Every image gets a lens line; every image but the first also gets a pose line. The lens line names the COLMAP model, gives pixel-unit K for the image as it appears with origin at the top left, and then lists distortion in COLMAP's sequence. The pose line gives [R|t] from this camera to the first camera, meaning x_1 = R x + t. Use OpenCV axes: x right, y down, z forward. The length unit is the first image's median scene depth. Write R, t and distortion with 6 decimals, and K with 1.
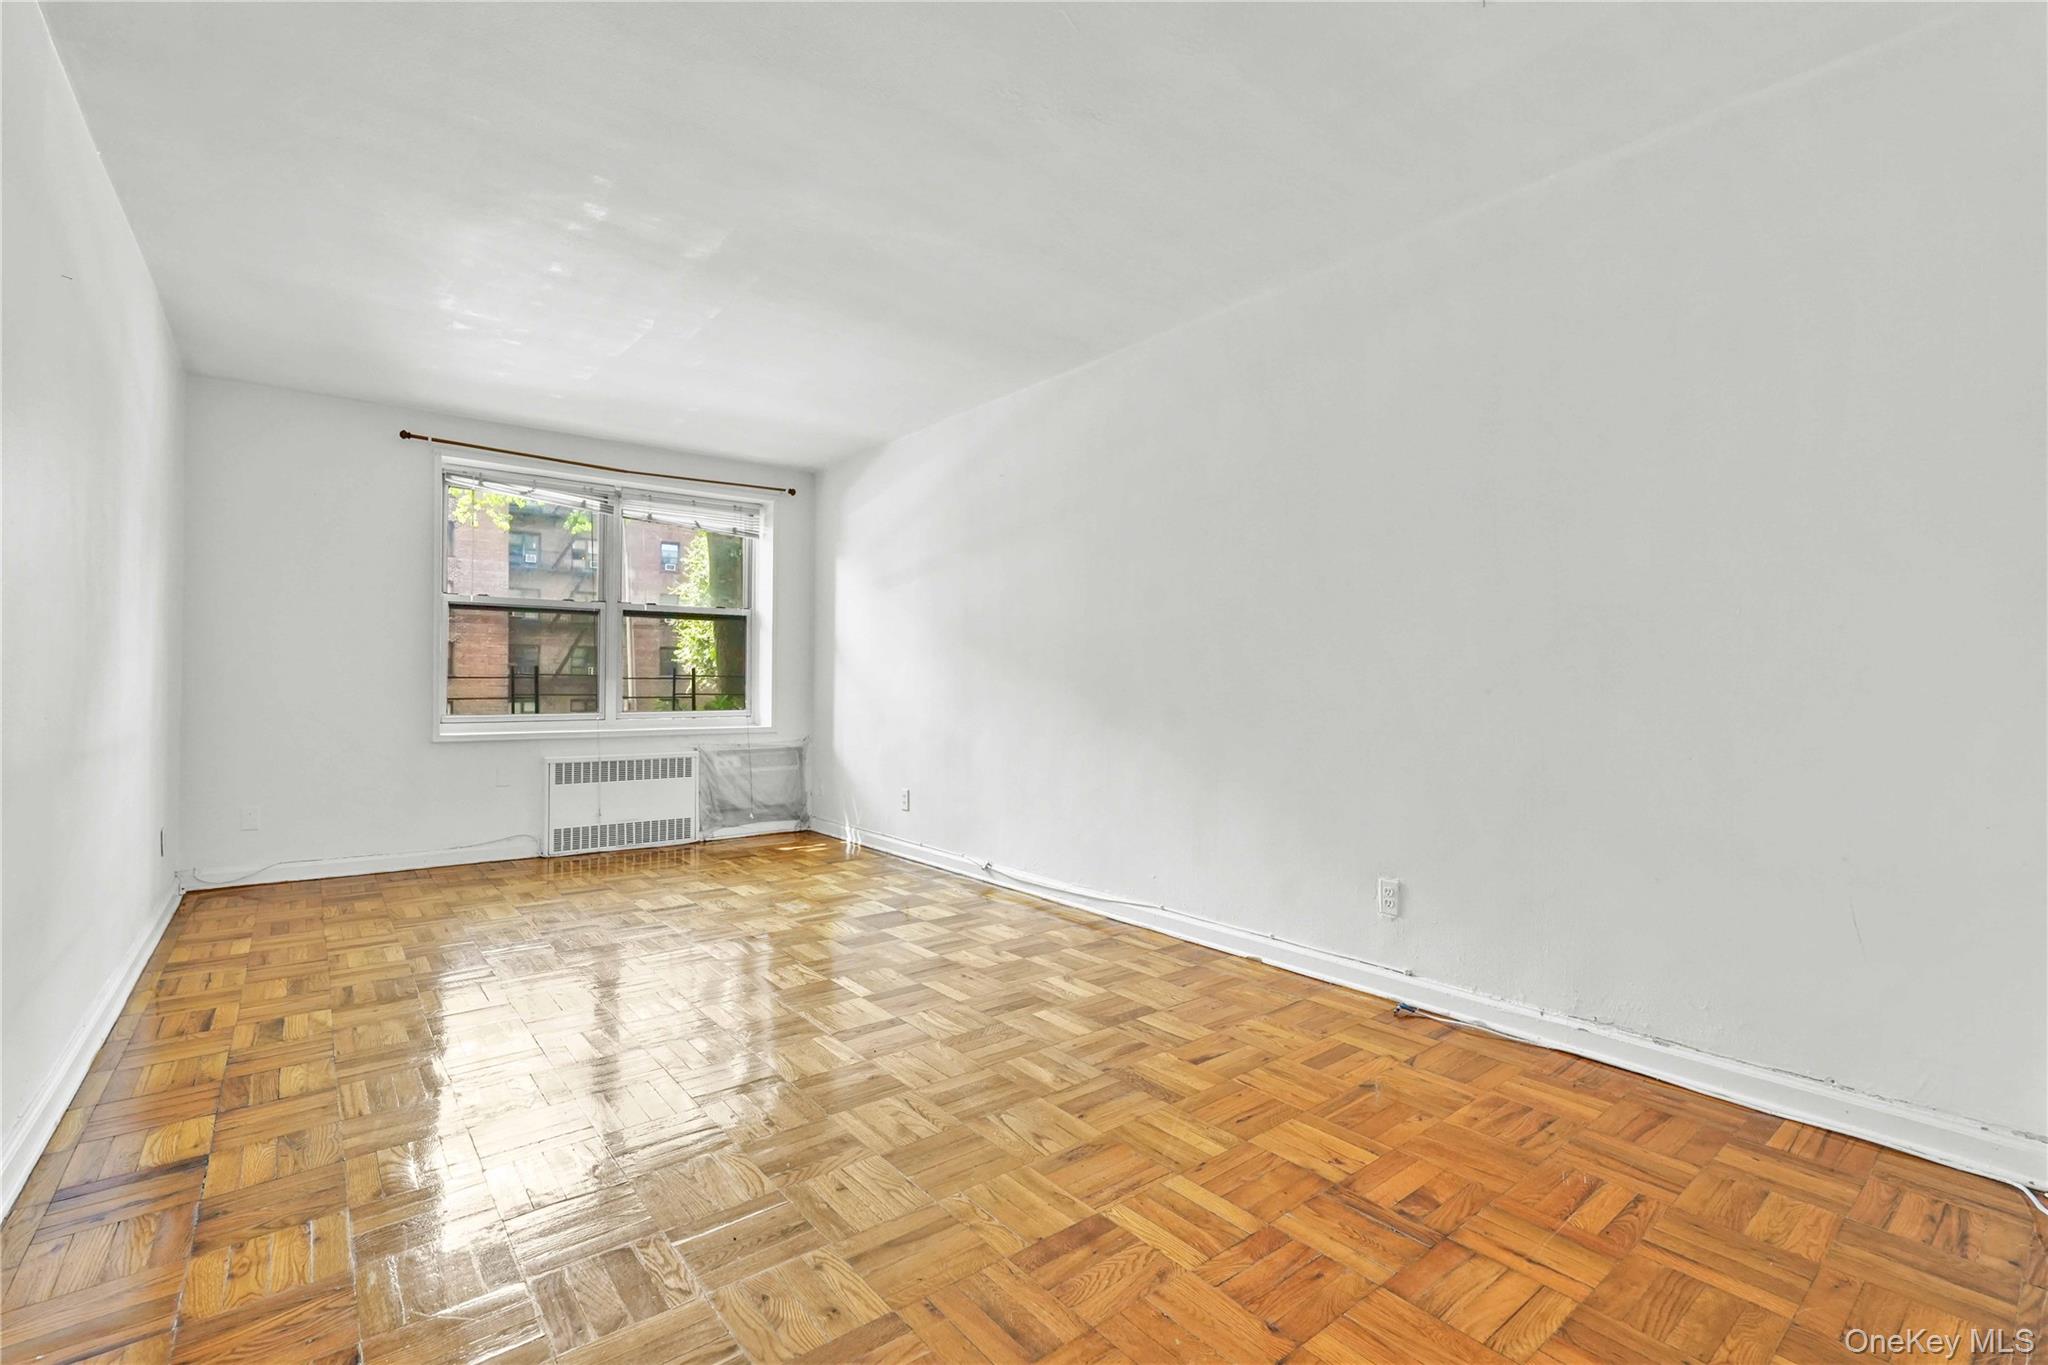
lens RADIAL K [[906.8, 0, 1028.5], [0, 906.8, 675.1], [0, 0, 1]] dist [-0.014091, 0.007587]
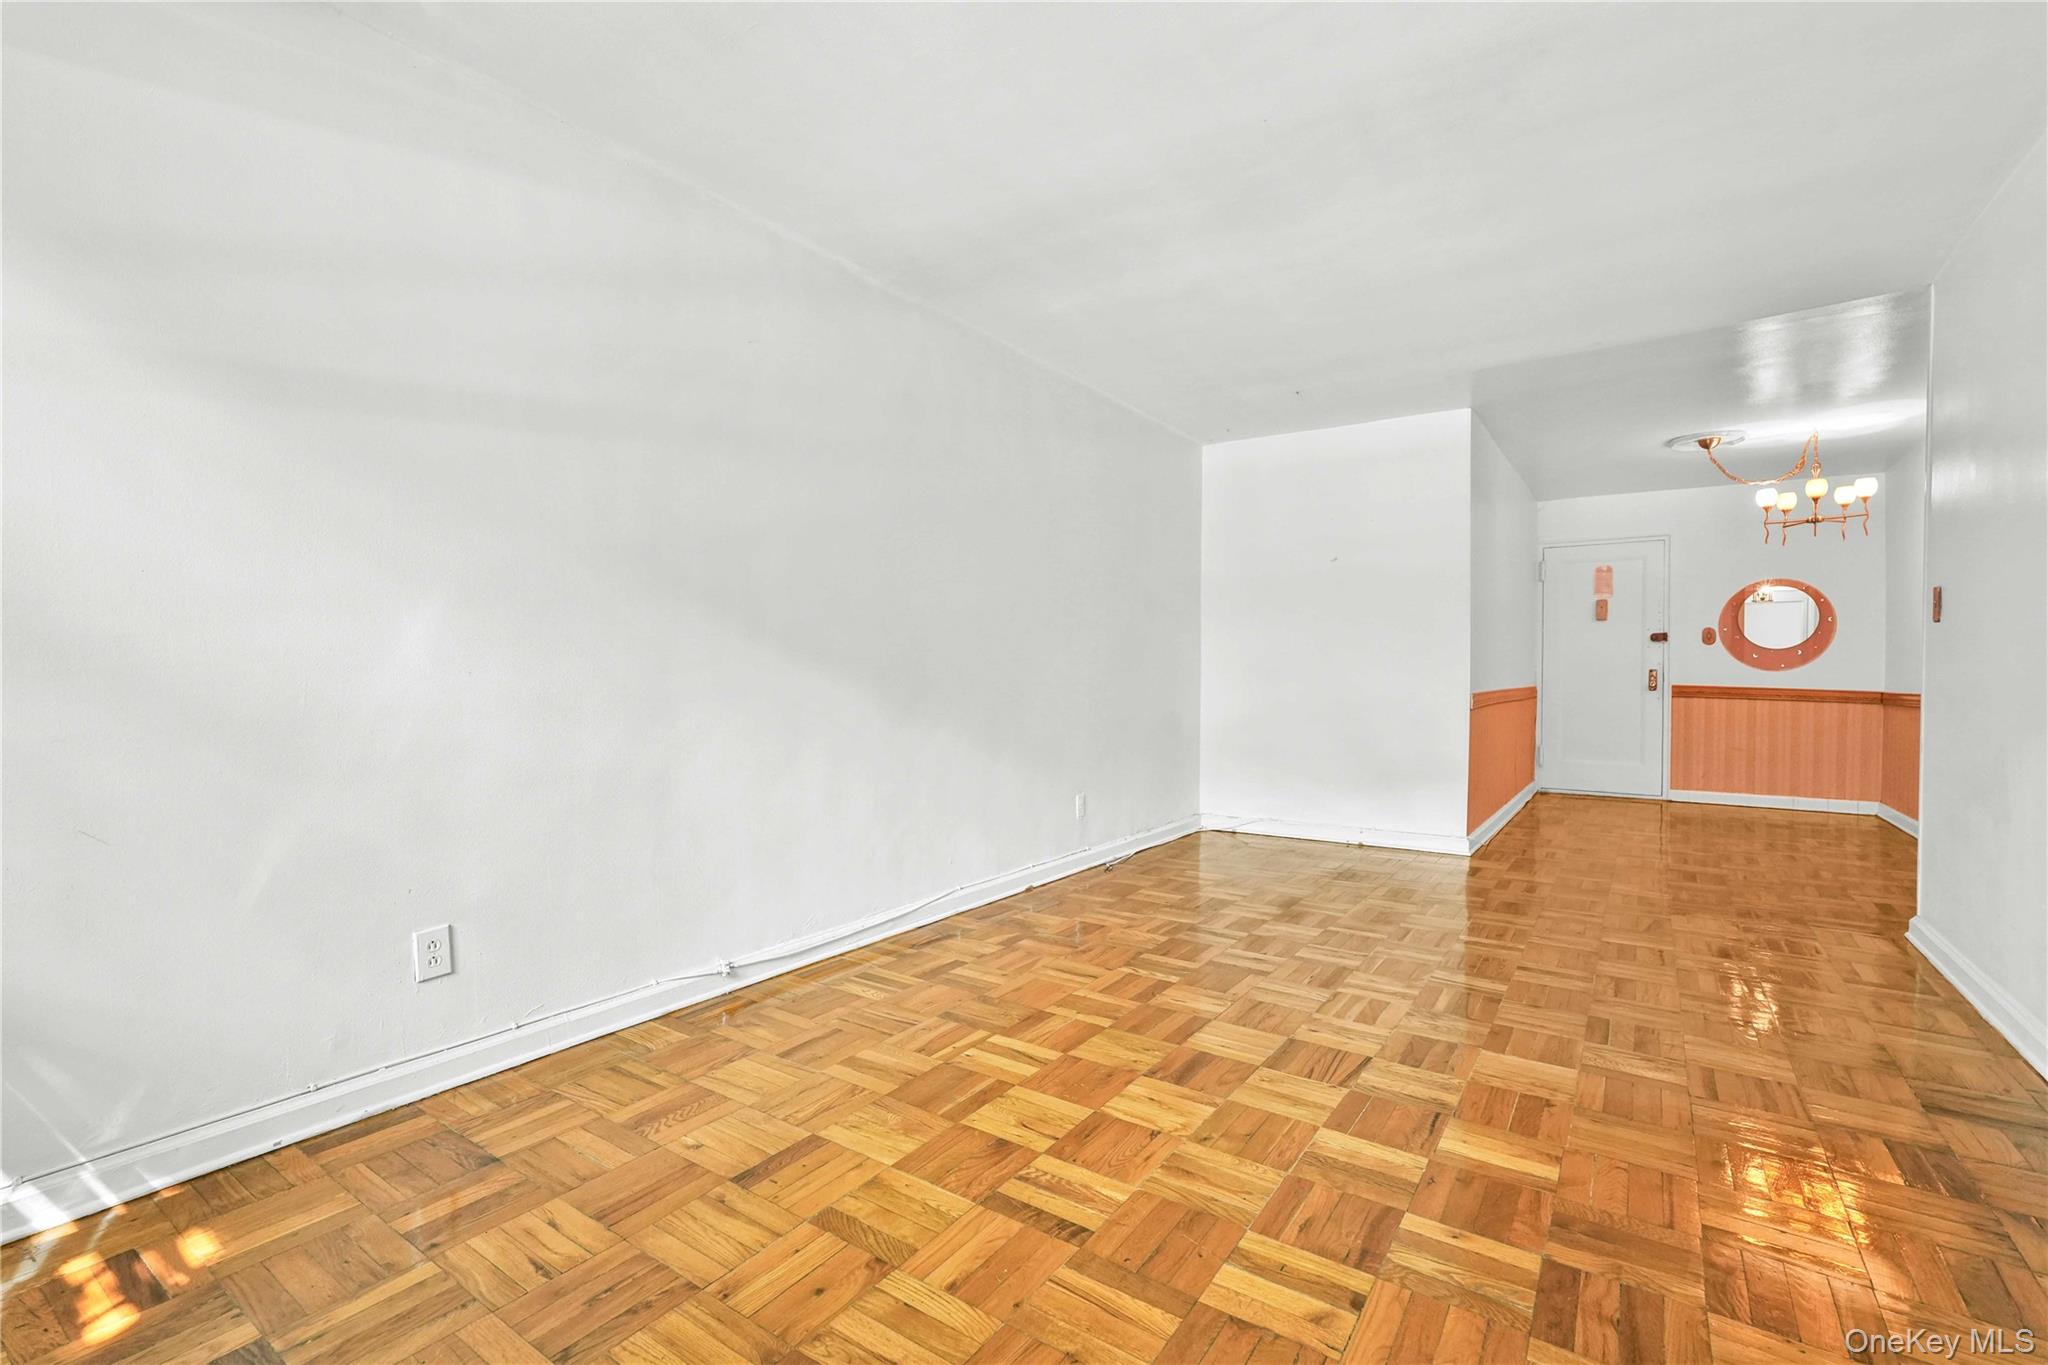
lens RADIAL K [[906.8, 0, 1019.6], [0, 906.8, 679.1], [0, 0, 1]] dist [-0.014091, 0.007587]
pose [[-0.286728, -0.006968, 0.957987, -4.180796], [-0.014462, 0.999891, 0.002944, 0.094357], [-0.957903, -0.013011, -0.286798, 6.095373]]
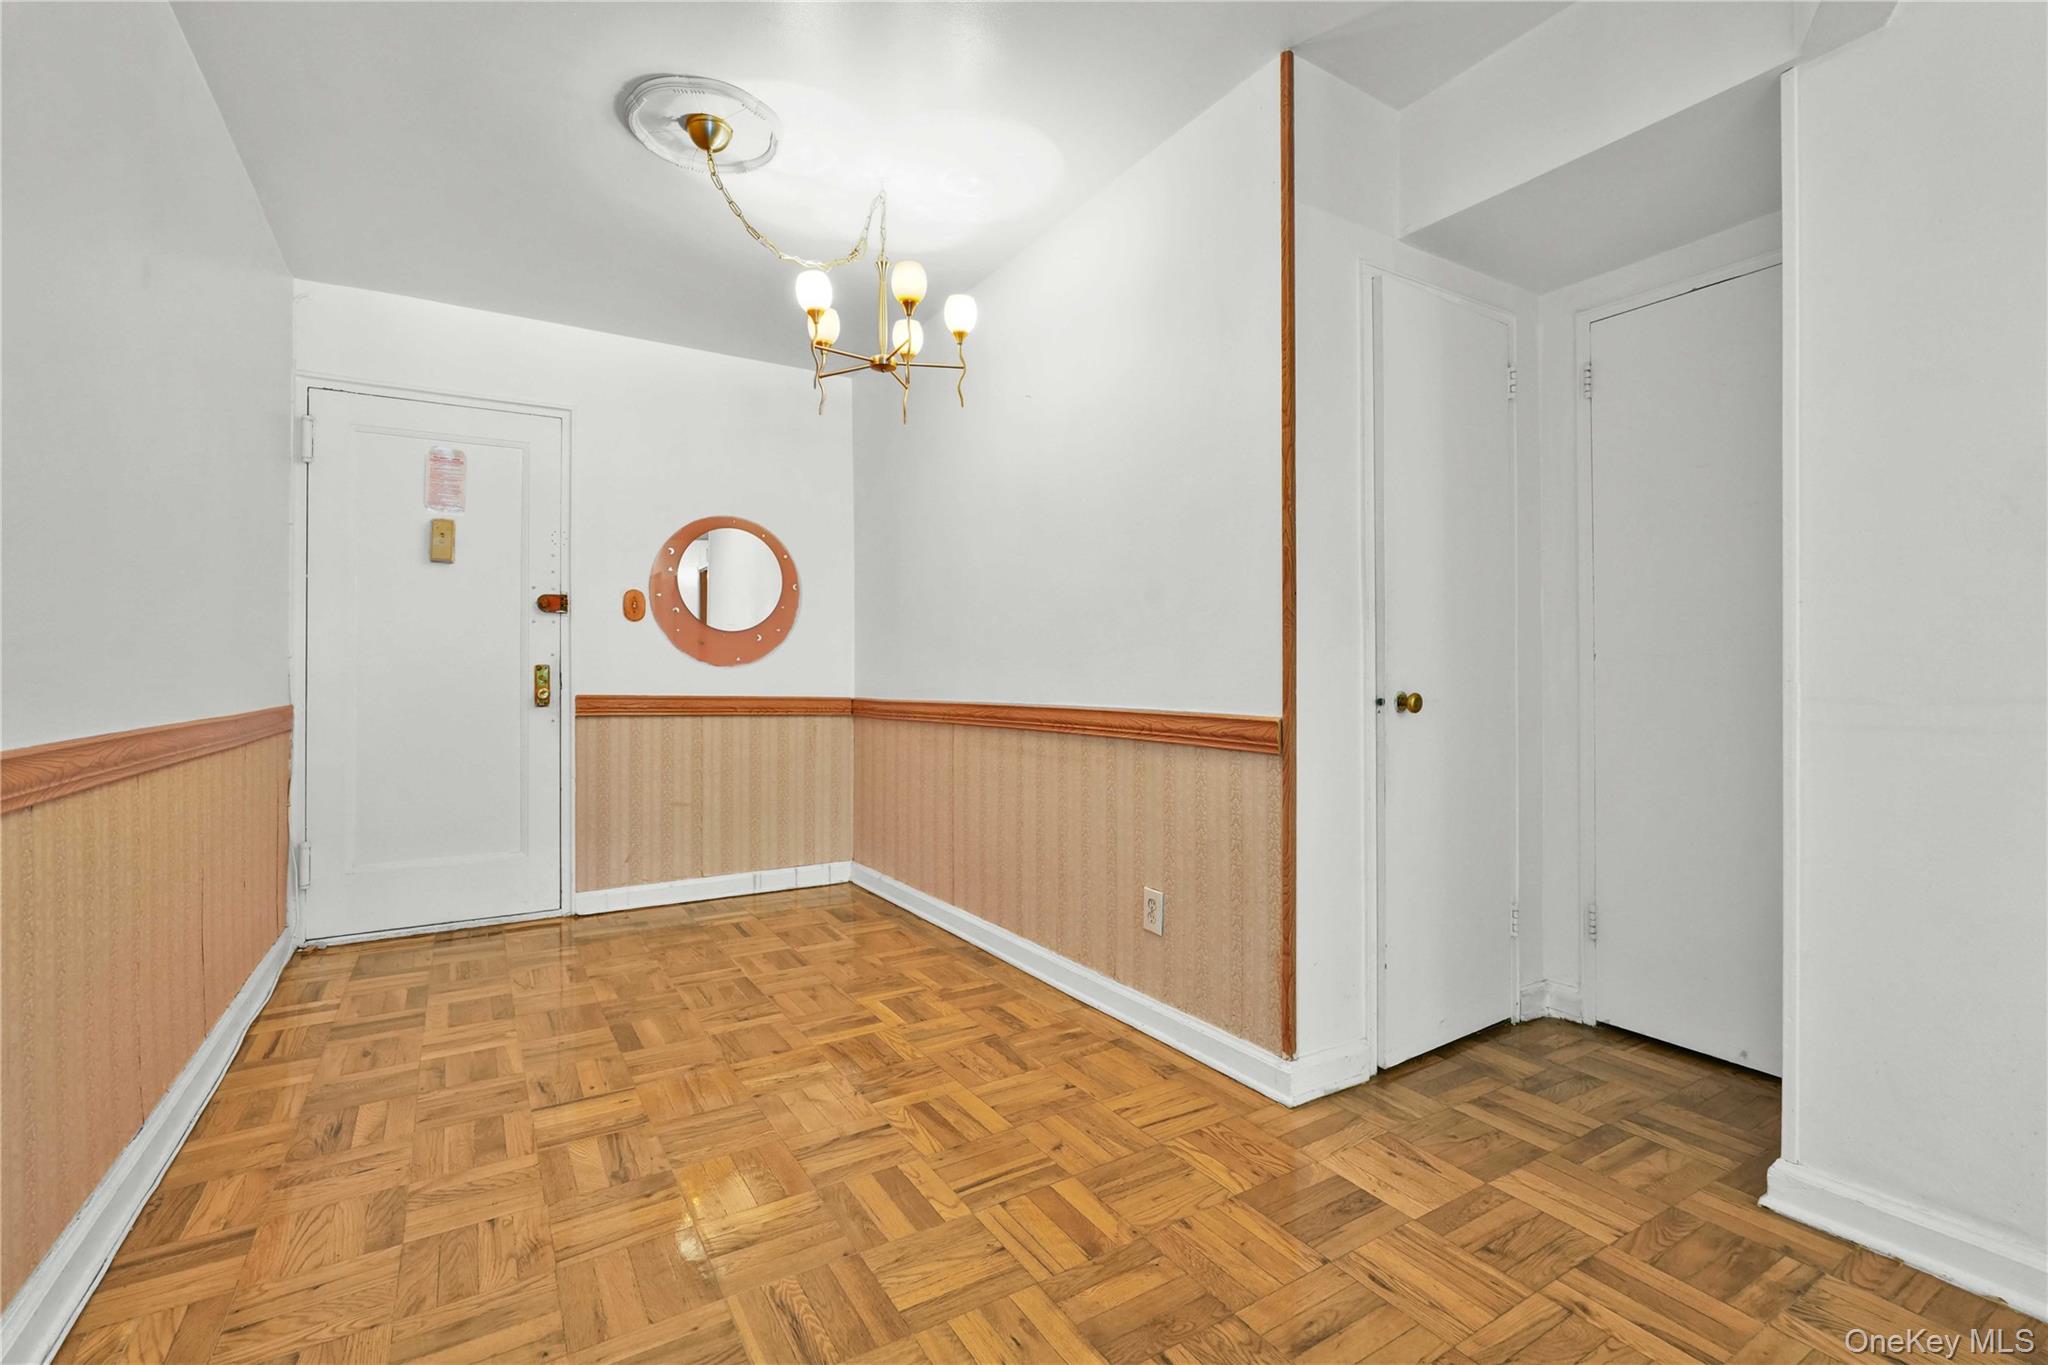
lens RADIAL K [[906.8, 0, 1019.5], [0, 906.8, 667.0], [0, 0, 1]] dist [-0.014091, 0.007587]
pose [[-0.992605, 0.000679, 0.121390, -1.249611], [-0.000828, 0.999923, -0.012370, 0.019569], [-0.121389, -0.012379, -0.992528, 2.772924]]
